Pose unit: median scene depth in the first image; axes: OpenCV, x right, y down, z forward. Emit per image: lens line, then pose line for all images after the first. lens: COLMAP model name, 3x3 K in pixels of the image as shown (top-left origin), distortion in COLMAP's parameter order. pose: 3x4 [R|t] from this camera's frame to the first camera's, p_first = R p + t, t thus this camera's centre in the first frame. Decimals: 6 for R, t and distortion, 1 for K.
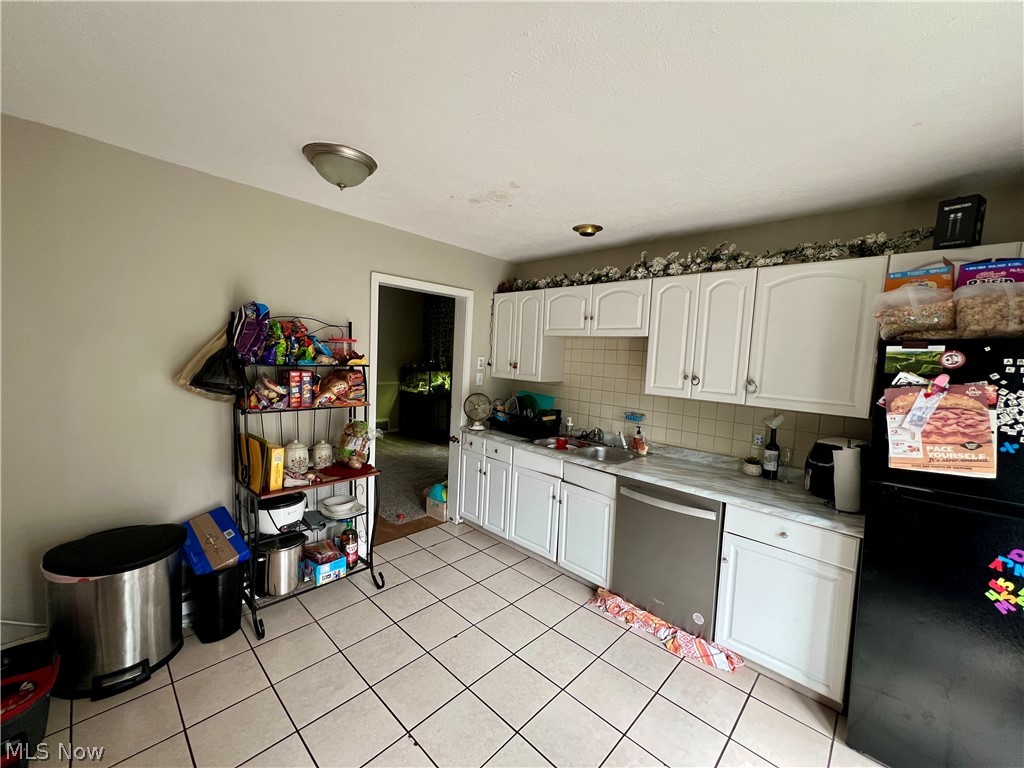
lens RADIAL K [[408.6, 0, 511.9], [0, 408.6, 387.5], [0, 0, 1]] dist [-0.001453, 0.000022]
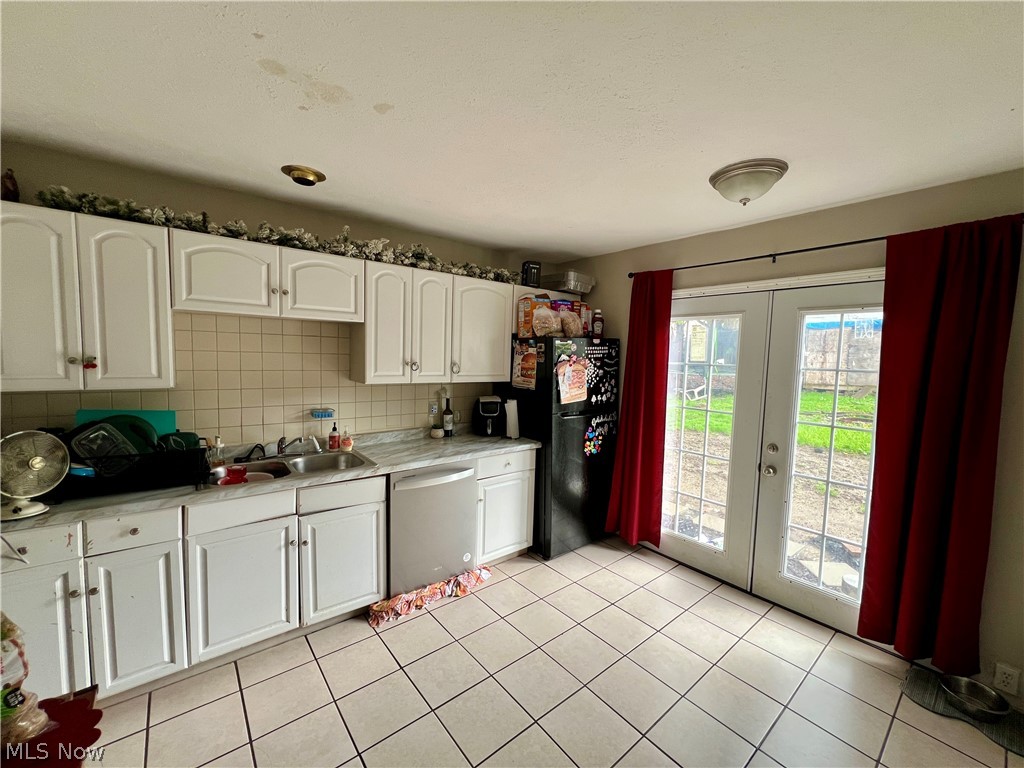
lens RADIAL K [[408.6, 0, 511.9], [0, 408.6, 387.5], [0, 0, 1]] dist [-0.001453, 0.000022]
pose [[0.127411, -0.123872, 0.984084, -0.591032], [0.057632, 0.991419, 0.117333, -0.072665], [-0.990174, 0.041765, 0.133457, 0.583343]]
